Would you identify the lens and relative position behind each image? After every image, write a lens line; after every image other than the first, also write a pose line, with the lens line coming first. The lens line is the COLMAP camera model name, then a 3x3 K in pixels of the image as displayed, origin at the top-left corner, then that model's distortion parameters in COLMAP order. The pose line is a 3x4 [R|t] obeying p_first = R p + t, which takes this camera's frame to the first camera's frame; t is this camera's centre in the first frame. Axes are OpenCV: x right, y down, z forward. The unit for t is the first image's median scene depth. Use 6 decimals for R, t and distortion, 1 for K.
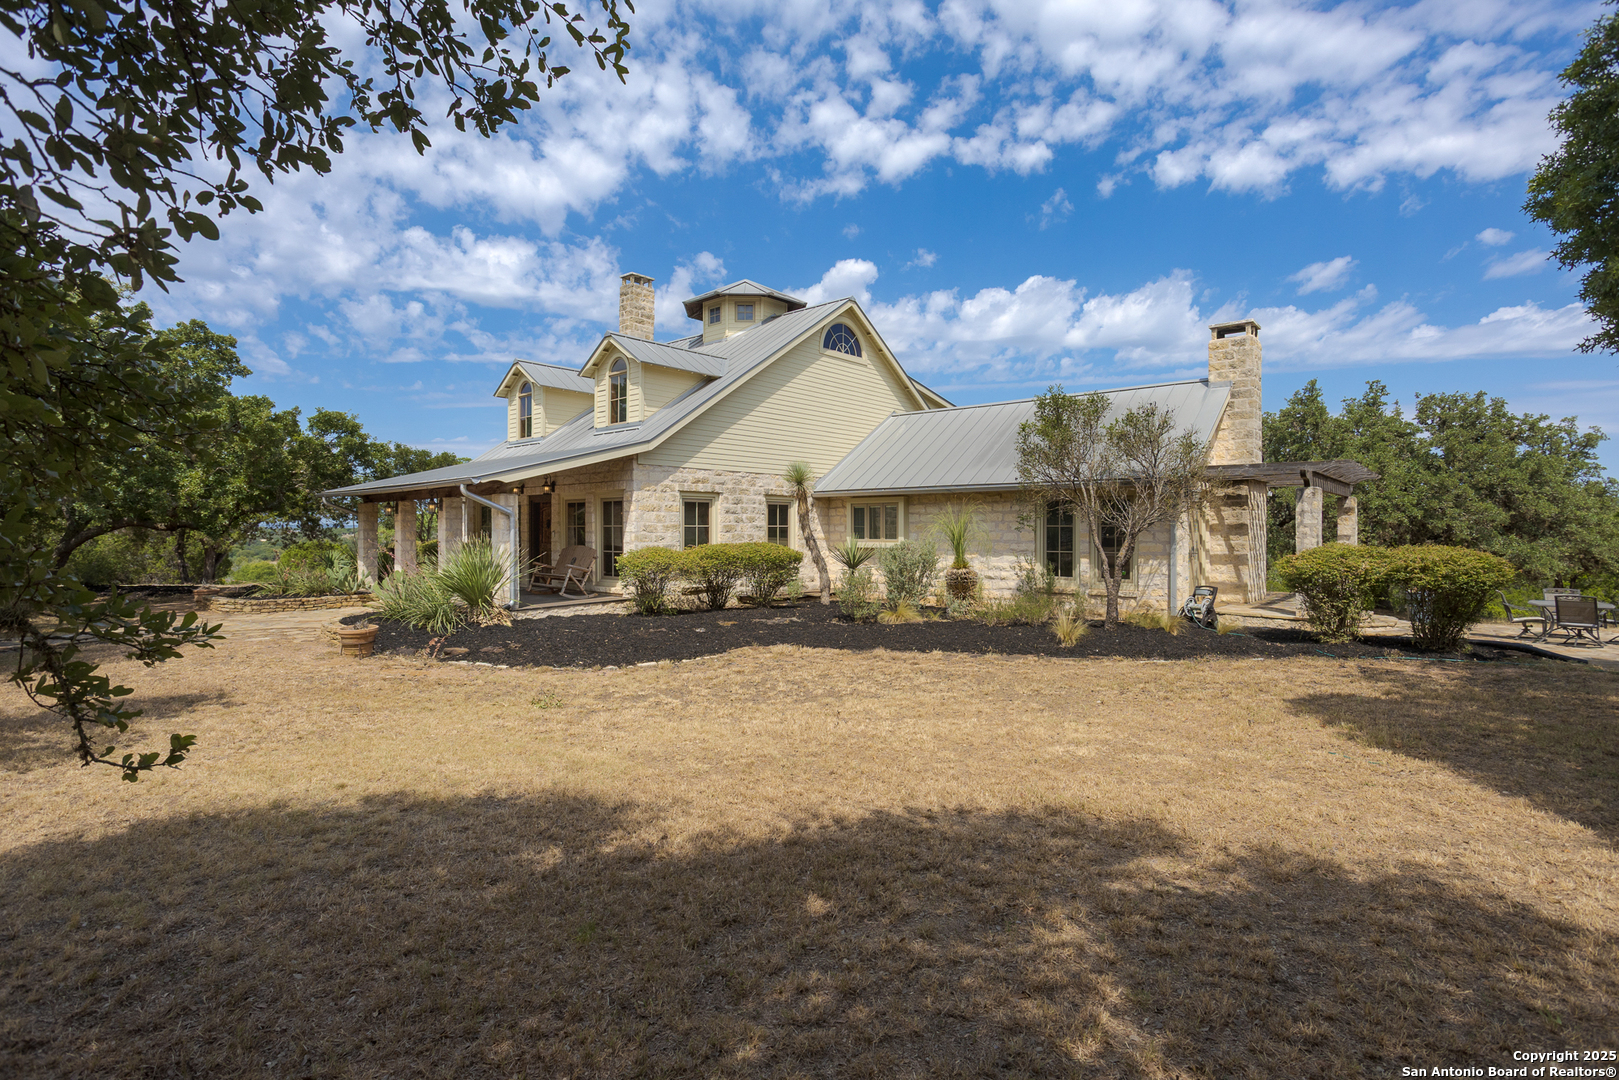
lens RADIAL K [[779.6, 0, 814.0], [0, 779.6, 532.5], [0, 0, 1]] dist [-0.012463, 0.003220]
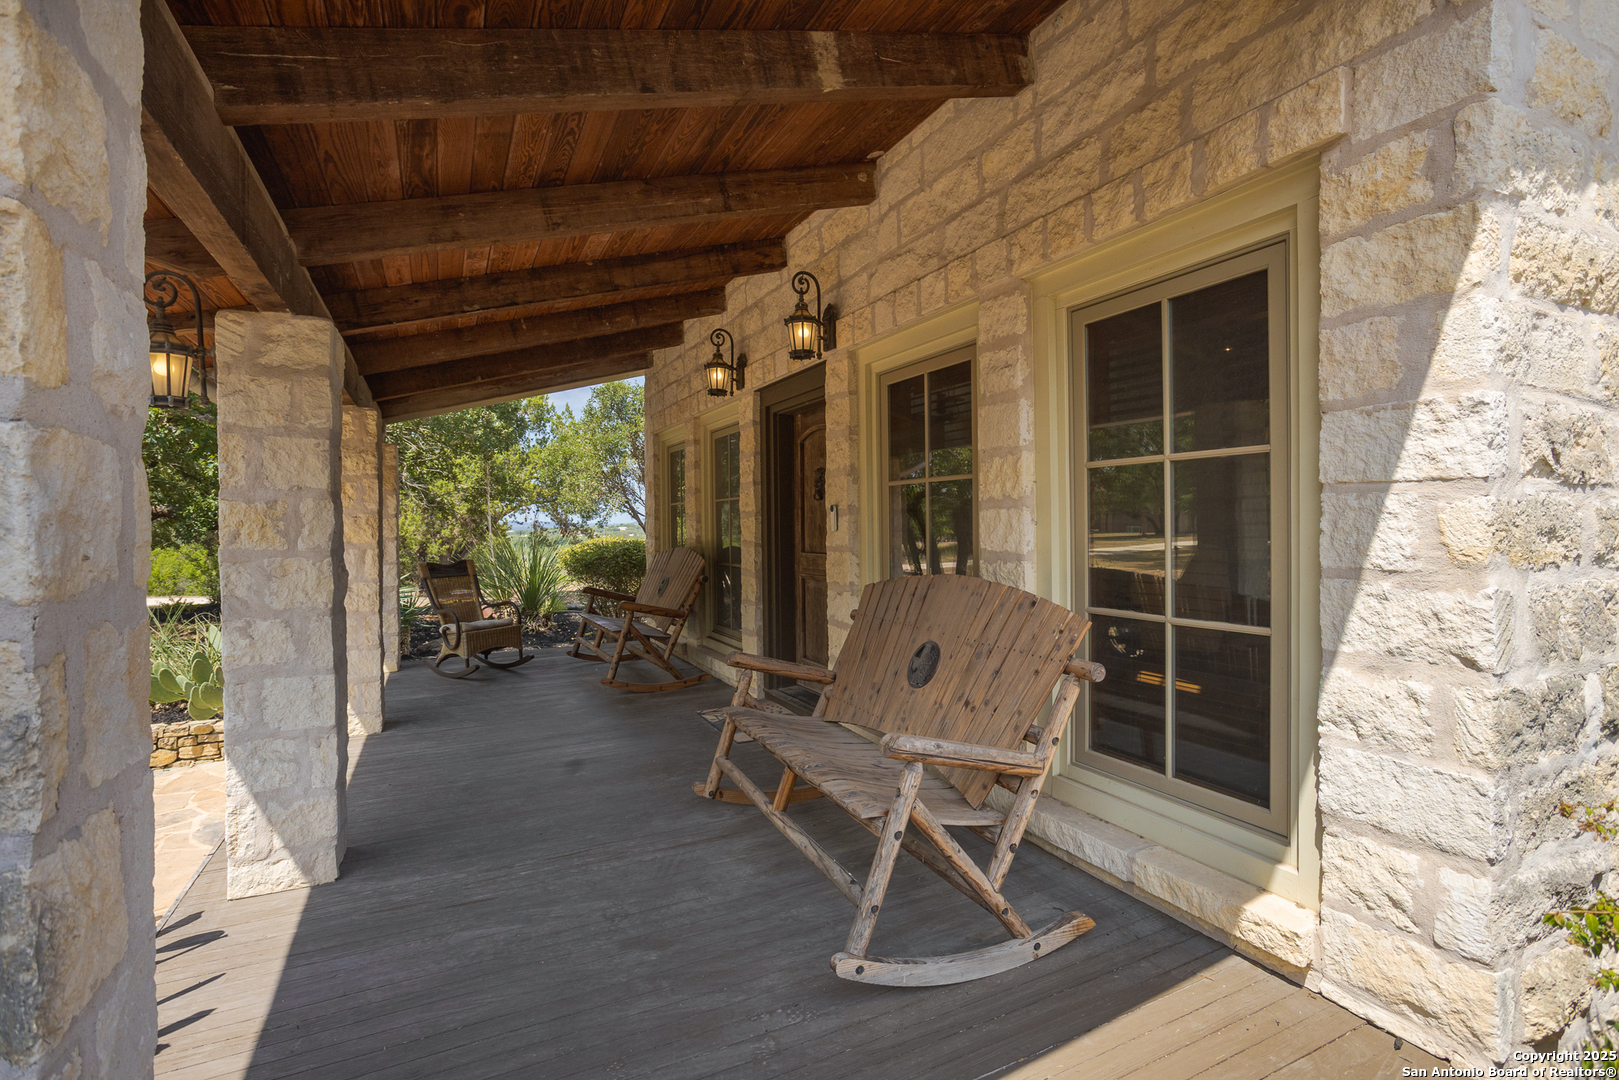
lens RADIAL K [[779.6, 0, 809.4], [0, 779.6, 534.4], [0, 0, 1]] dist [-0.012463, 0.003220]
pose [[0.922235, -0.003617, -0.386613, -0.245060], [0.009277, 0.999875, 0.012774, 0.003591], [0.386519, -0.015367, 0.922153, 0.765919]]
